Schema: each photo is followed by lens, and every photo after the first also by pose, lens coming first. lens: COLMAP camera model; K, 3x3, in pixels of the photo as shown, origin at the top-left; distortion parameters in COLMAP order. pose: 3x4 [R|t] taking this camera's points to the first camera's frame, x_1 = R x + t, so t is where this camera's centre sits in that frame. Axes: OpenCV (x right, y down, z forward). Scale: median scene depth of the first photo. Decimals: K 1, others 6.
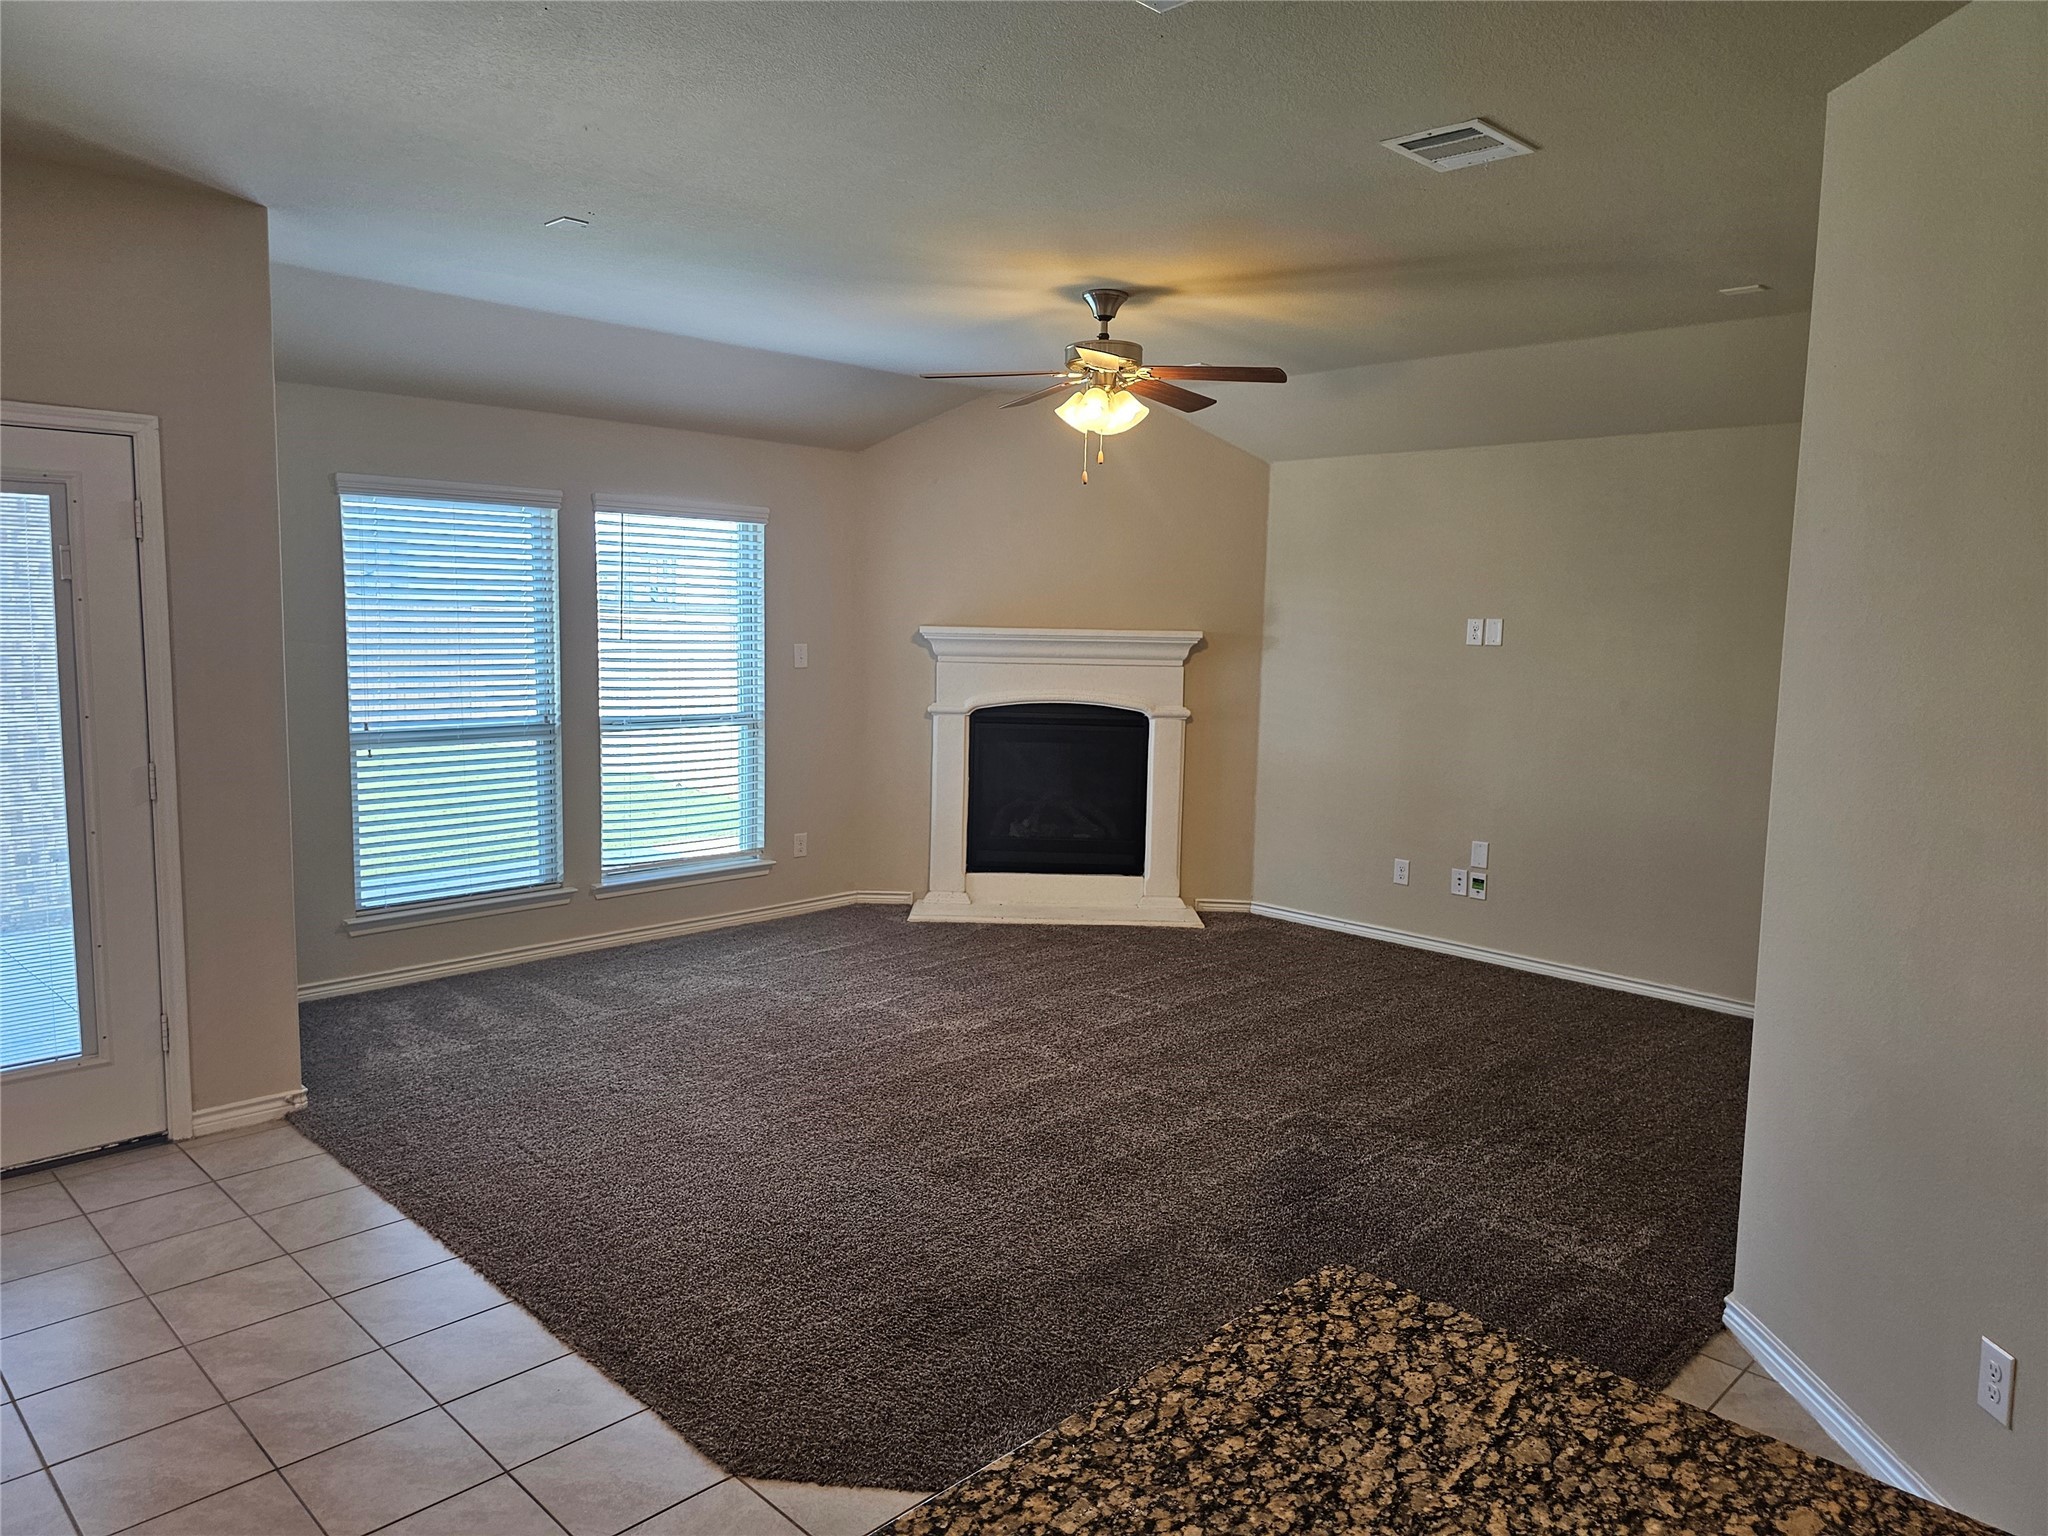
lens RADIAL K [[1374.3, 0, 1027.2], [0, 1374.3, 759.3], [0, 0, 1]] dist [0.085018, -0.079442]
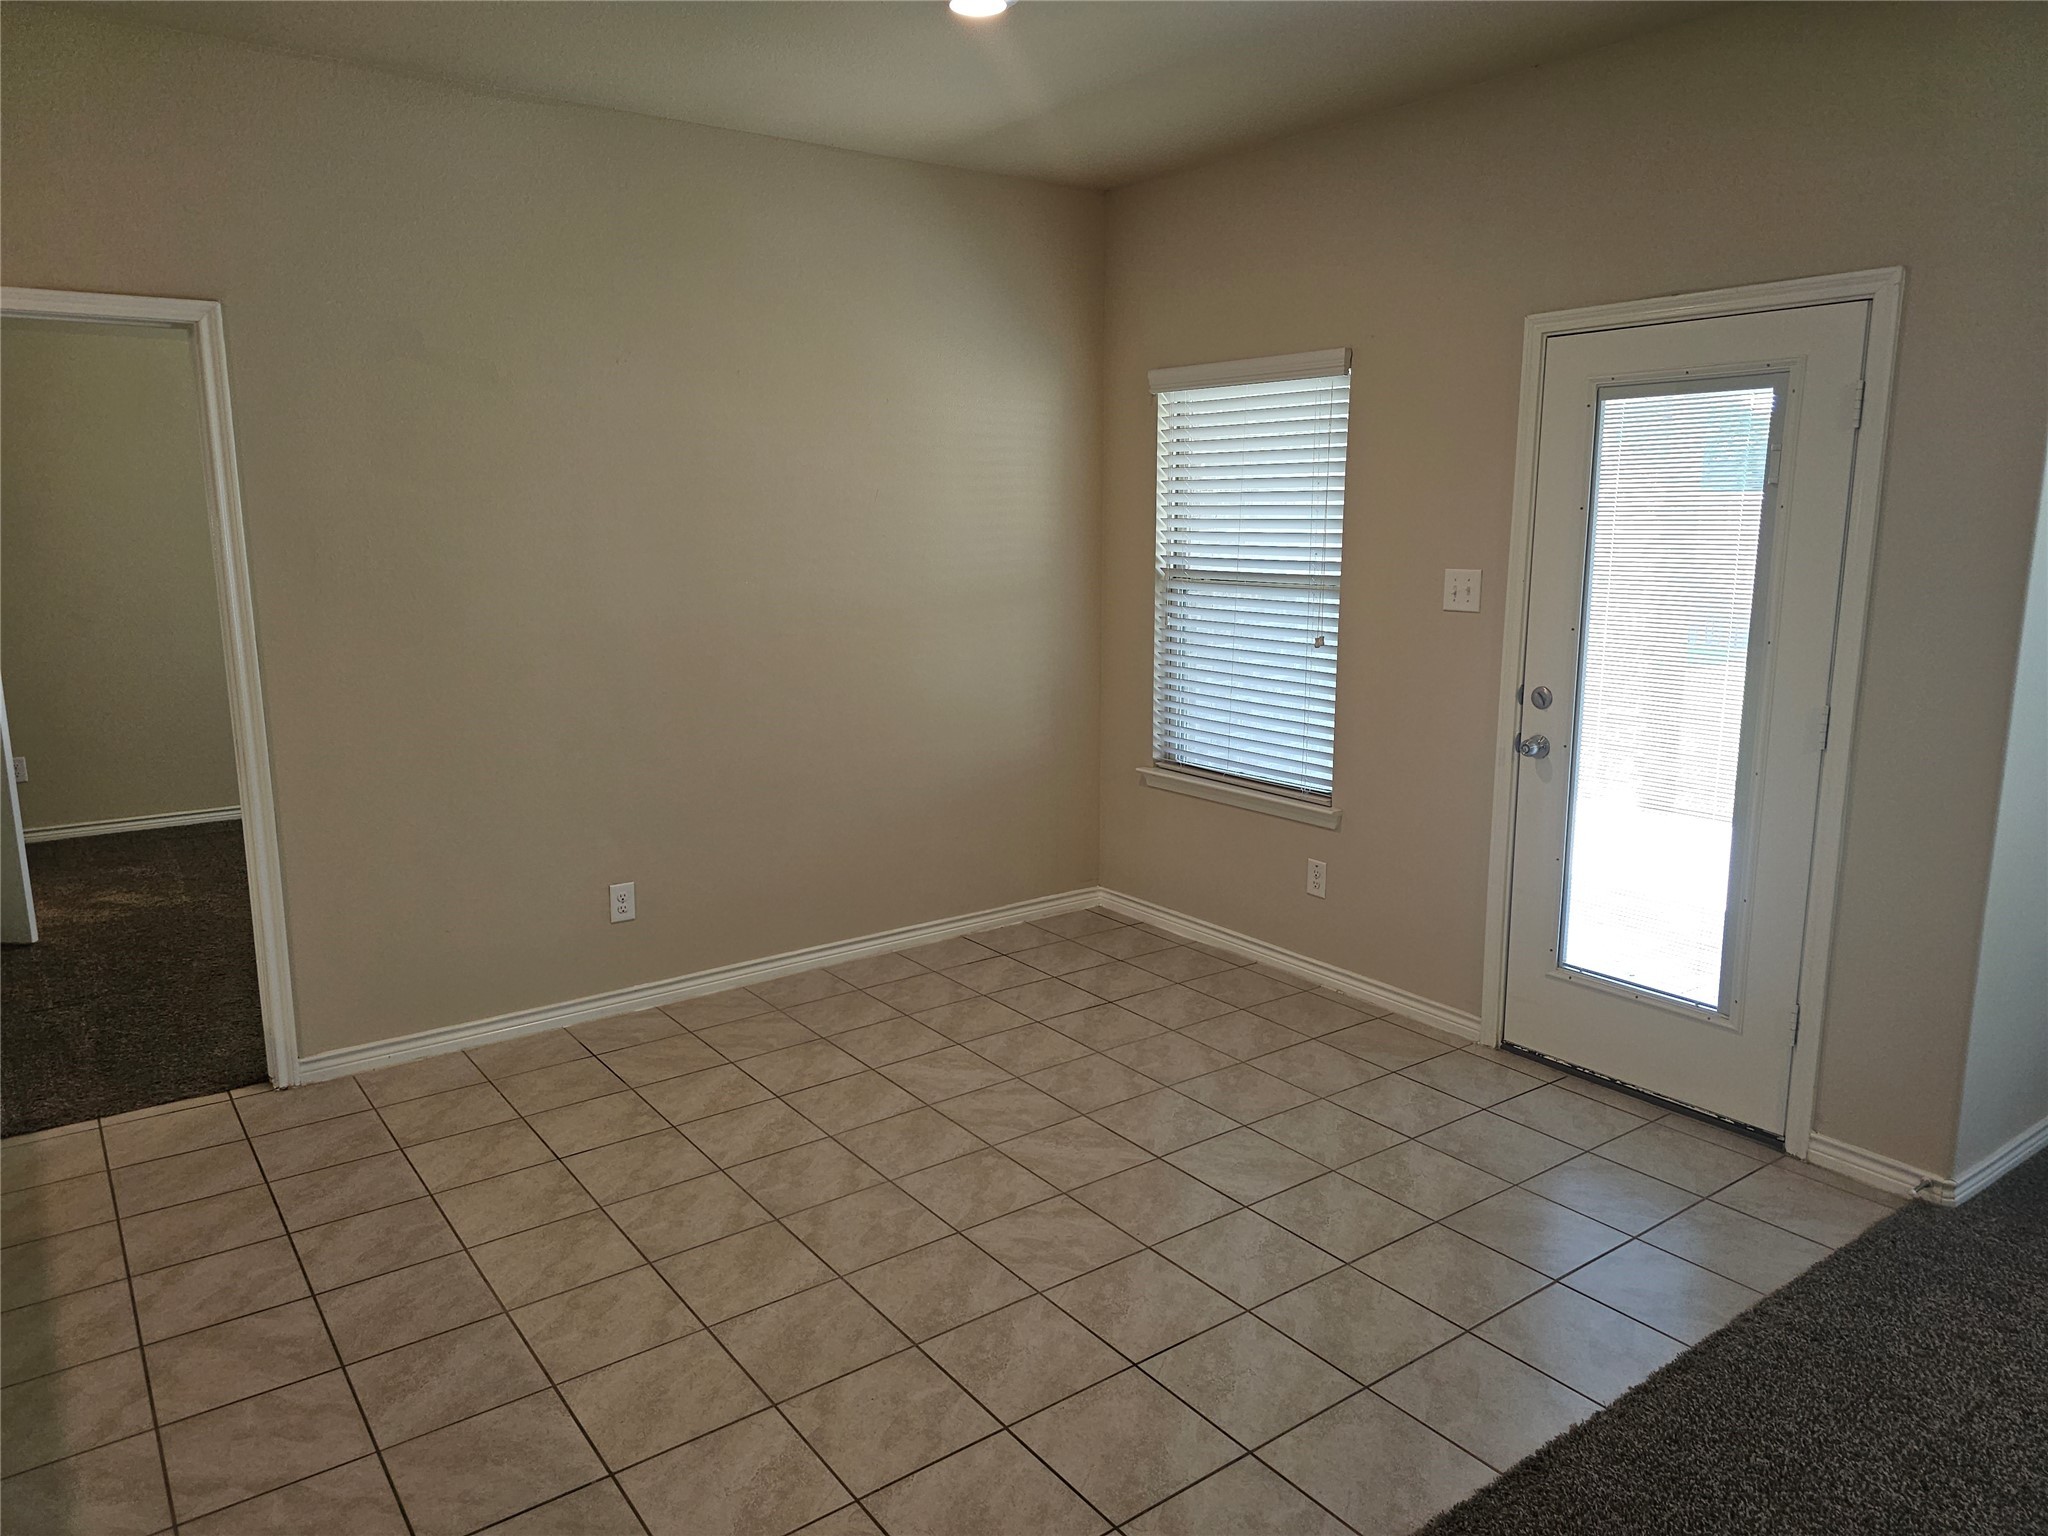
lens RADIAL K [[1374.3, 0, 1027.2], [0, 1374.3, 759.3], [0, 0, 1]] dist [0.085018, -0.079442]
pose [[-0.154752, 0.153506, -0.975955, 0.160953], [-0.111330, 0.978853, 0.171615, -0.034384], [0.981660, 0.135211, -0.134390, 0.410382]]
